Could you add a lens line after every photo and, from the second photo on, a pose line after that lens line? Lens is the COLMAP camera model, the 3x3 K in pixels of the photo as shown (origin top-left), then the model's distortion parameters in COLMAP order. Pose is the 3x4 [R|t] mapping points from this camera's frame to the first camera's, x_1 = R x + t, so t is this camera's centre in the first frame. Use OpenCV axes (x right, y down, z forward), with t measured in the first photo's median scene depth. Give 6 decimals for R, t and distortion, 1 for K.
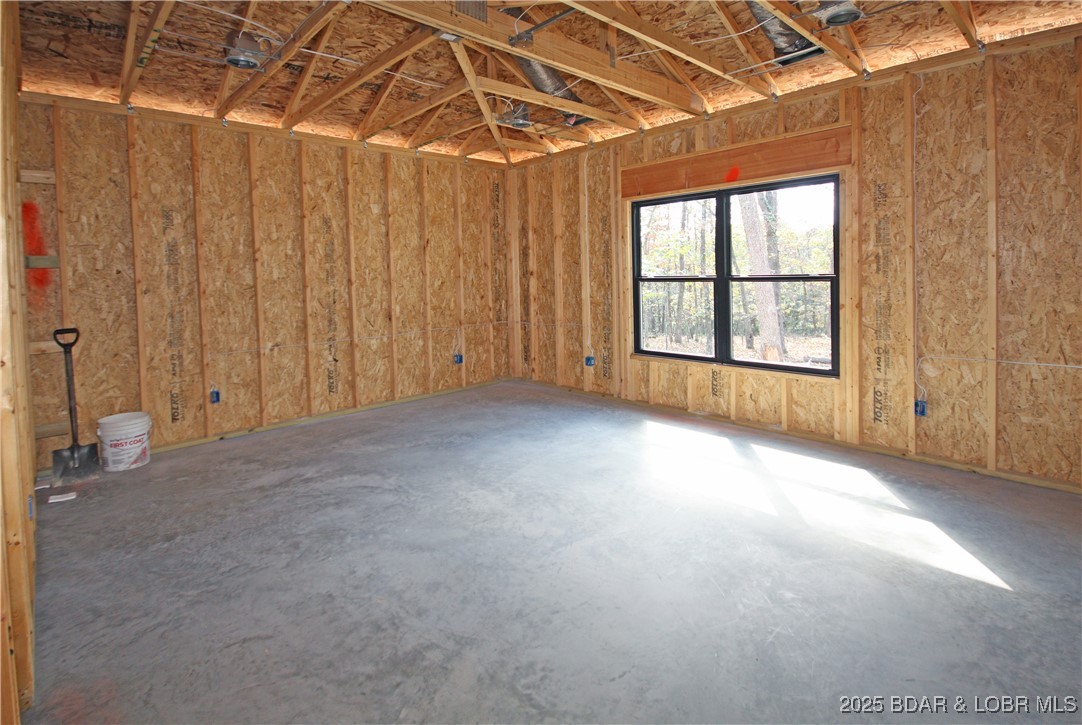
lens RADIAL K [[531.2, 0, 540.2], [0, 531.2, 360.4], [0, 0, 1]] dist [-0.001326, 0.000000]
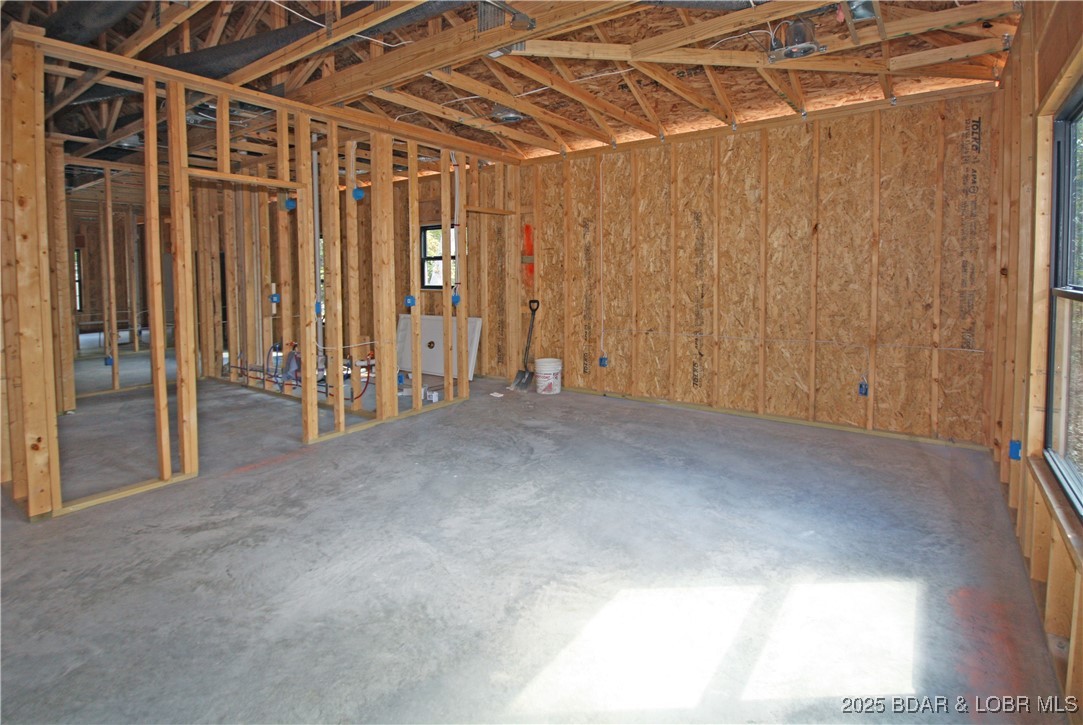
lens RADIAL K [[531.7, 0, 539.9], [0, 531.7, 360.7], [0, 0, 1]] dist [-0.001326, 0.000000]
pose [[0.179703, 0.184372, -0.966289, 0.882133], [-0.156268, 0.975157, 0.157002, -0.163829], [0.971230, 0.122786, 0.204050, 0.831858]]
